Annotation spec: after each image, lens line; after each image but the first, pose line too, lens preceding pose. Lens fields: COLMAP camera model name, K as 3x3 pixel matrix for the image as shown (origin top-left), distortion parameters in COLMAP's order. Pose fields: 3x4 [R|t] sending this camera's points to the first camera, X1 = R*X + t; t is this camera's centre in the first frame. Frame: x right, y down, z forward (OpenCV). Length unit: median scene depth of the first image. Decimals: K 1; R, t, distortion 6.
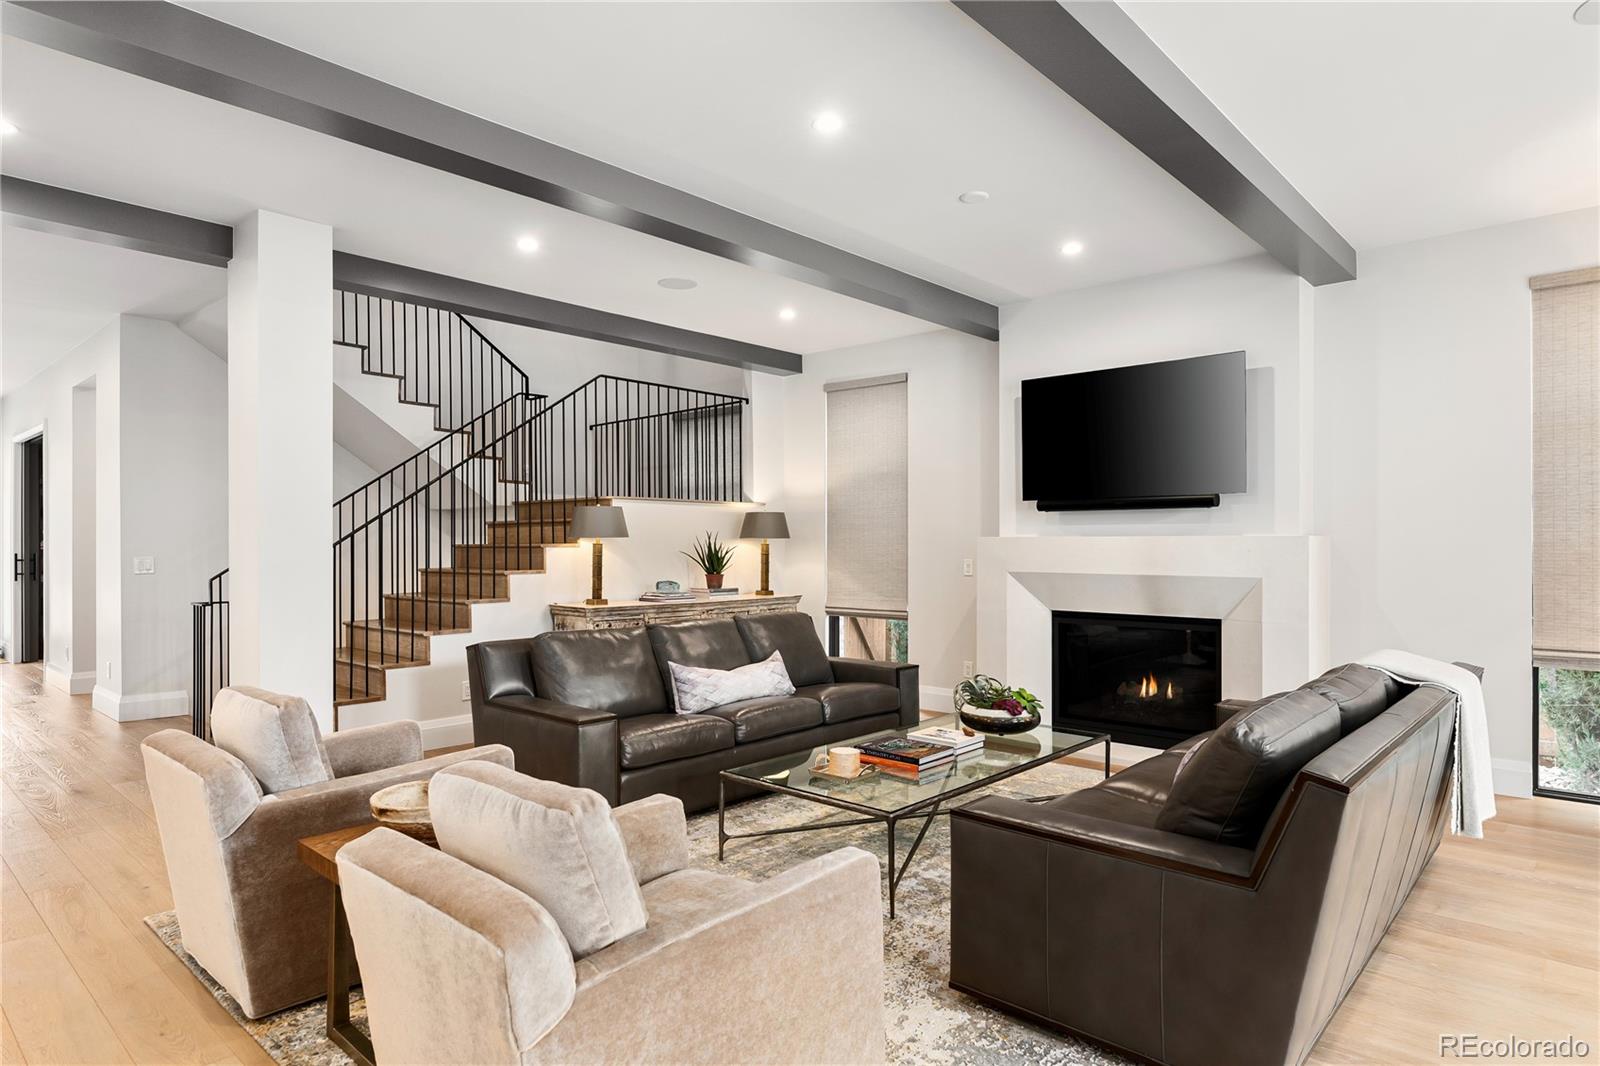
lens RADIAL K [[917.3, 0, 800.0], [0, 917.3, 533.0], [0, 0, 1]] dist [0.018944, -0.000363]
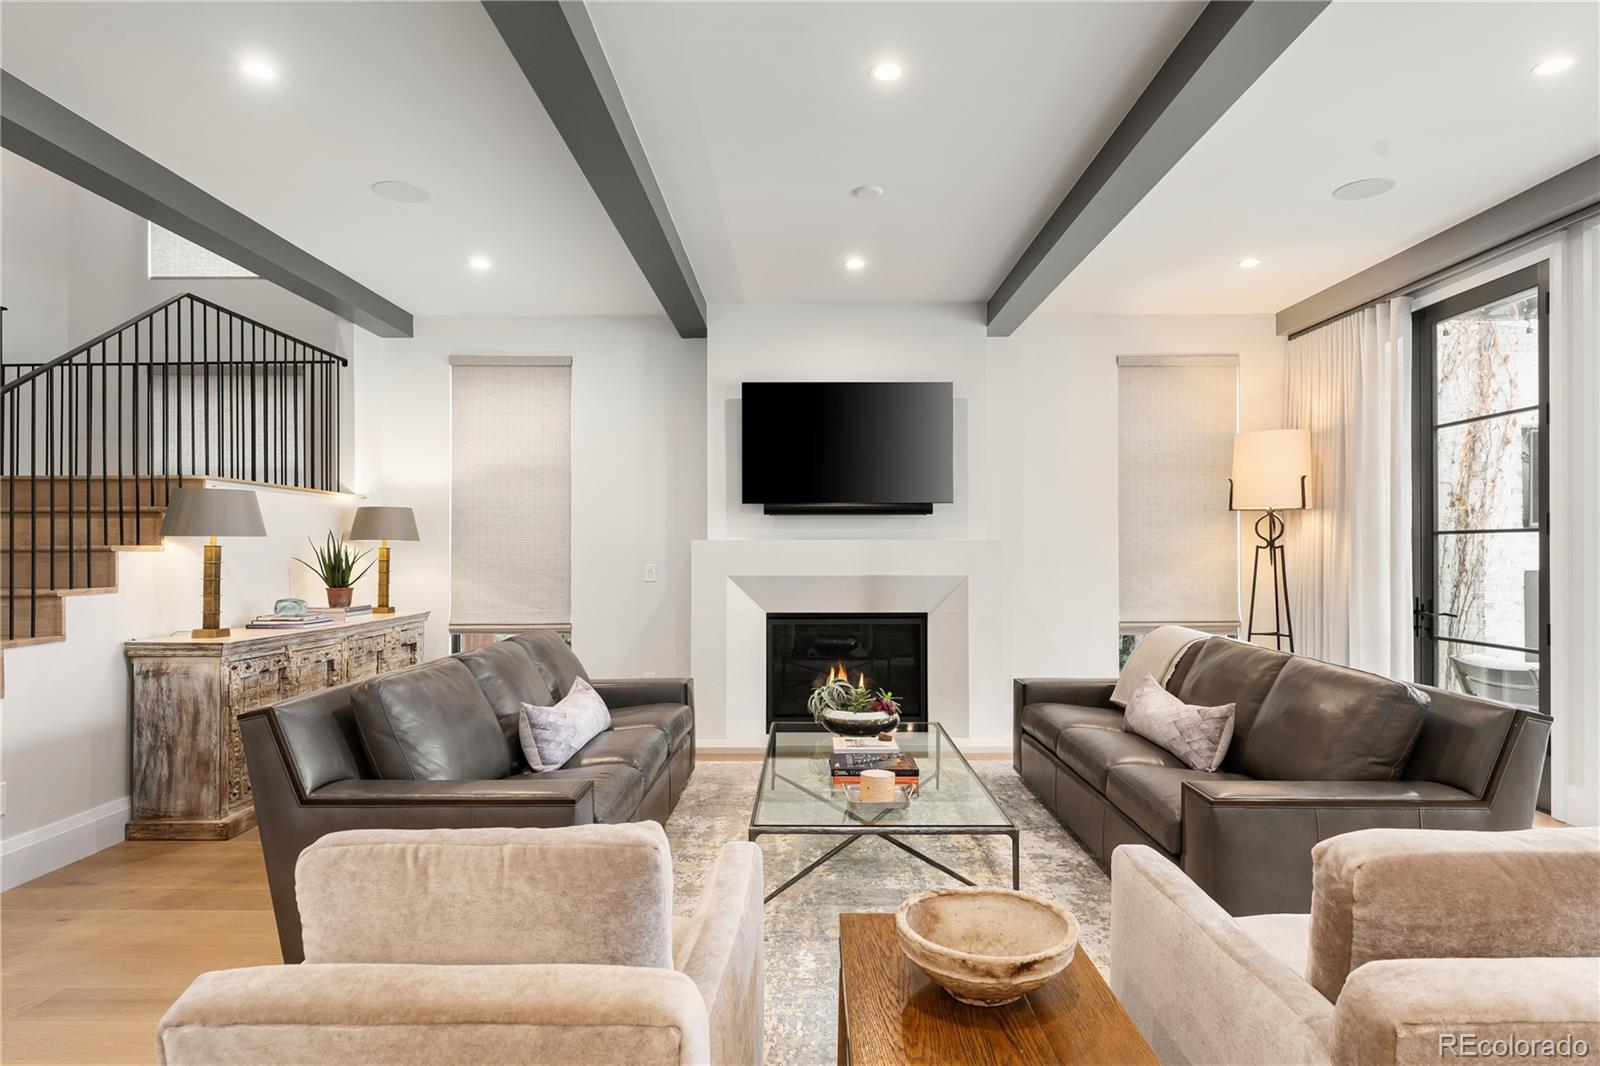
lens RADIAL K [[887.8, 0, 798.6], [0, 887.8, 544.0], [0, 0, 1]] dist [0.004104, 0.000703]
pose [[0.742867, 0.004602, 0.669424, -0.340300], [-0.006110, 0.999981, -0.000095, 0.007879], [-0.669412, -0.004019, 0.742881, 0.236849]]
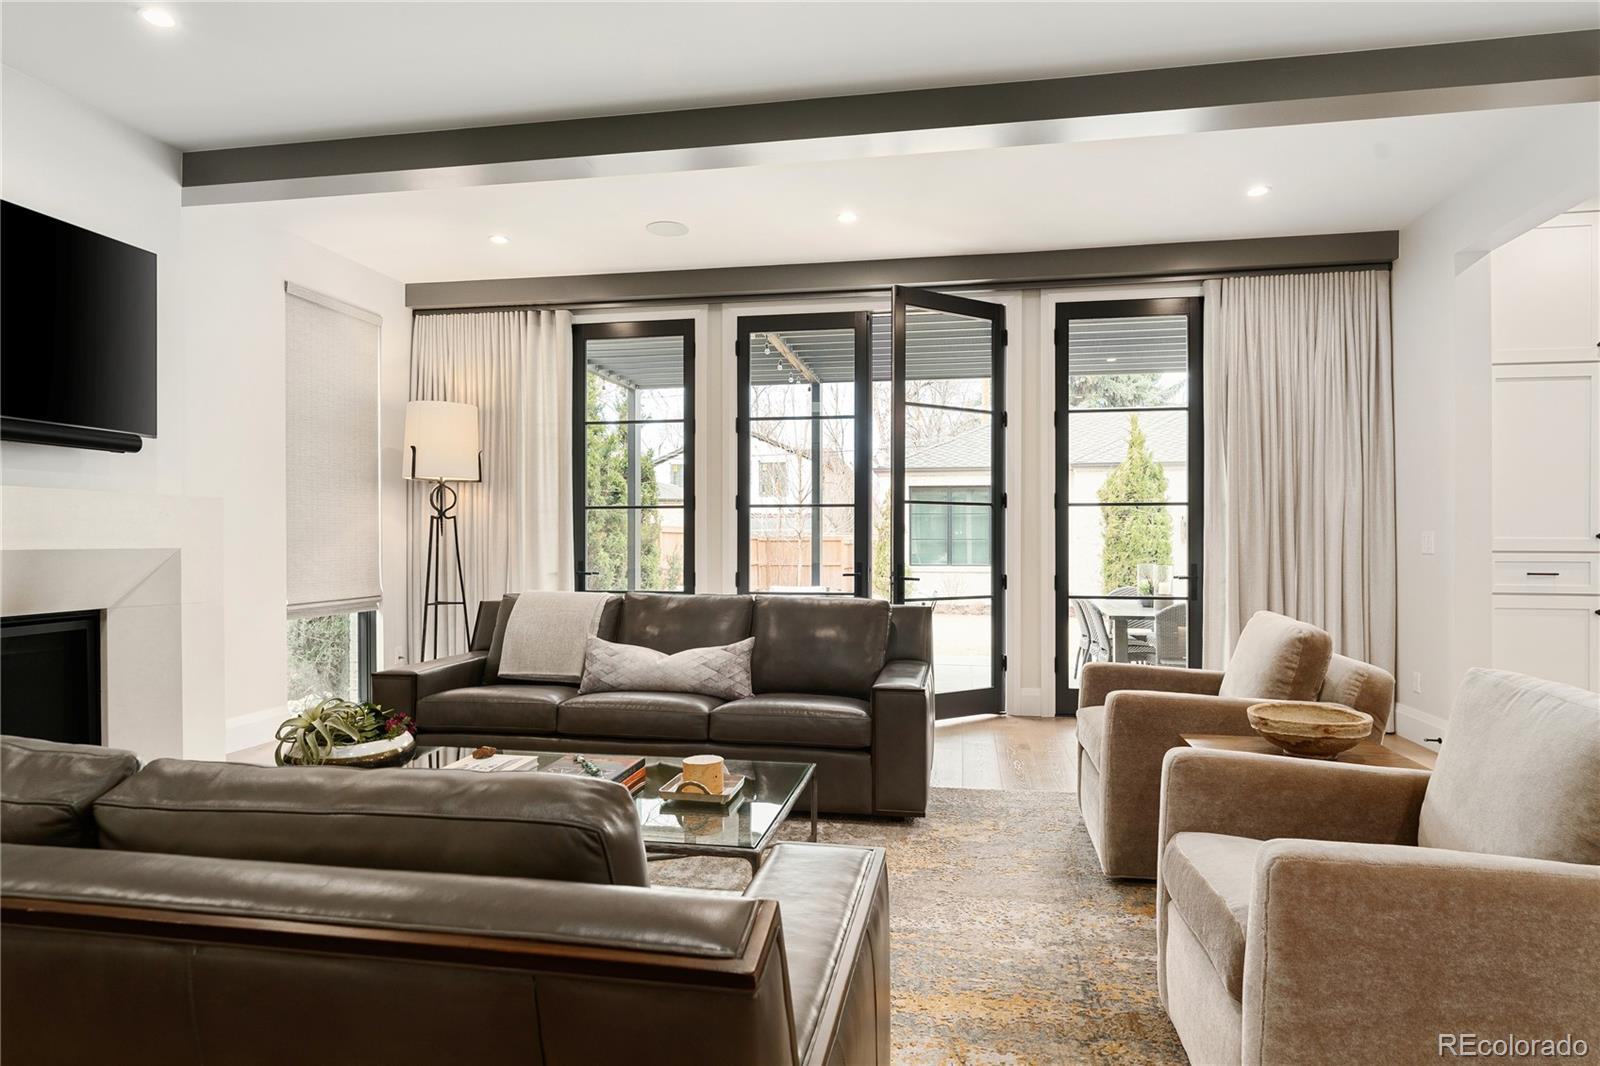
lens RADIAL K [[887.8, 0, 798.6], [0, 887.8, 544.0], [0, 0, 1]] dist [0.004104, 0.000703]
pose [[-0.535698, -0.002651, 0.844406, -0.352106], [-0.006351, 0.999979, -0.000890, 0.033798], [-0.844386, -0.005840, -0.535704, 0.765826]]
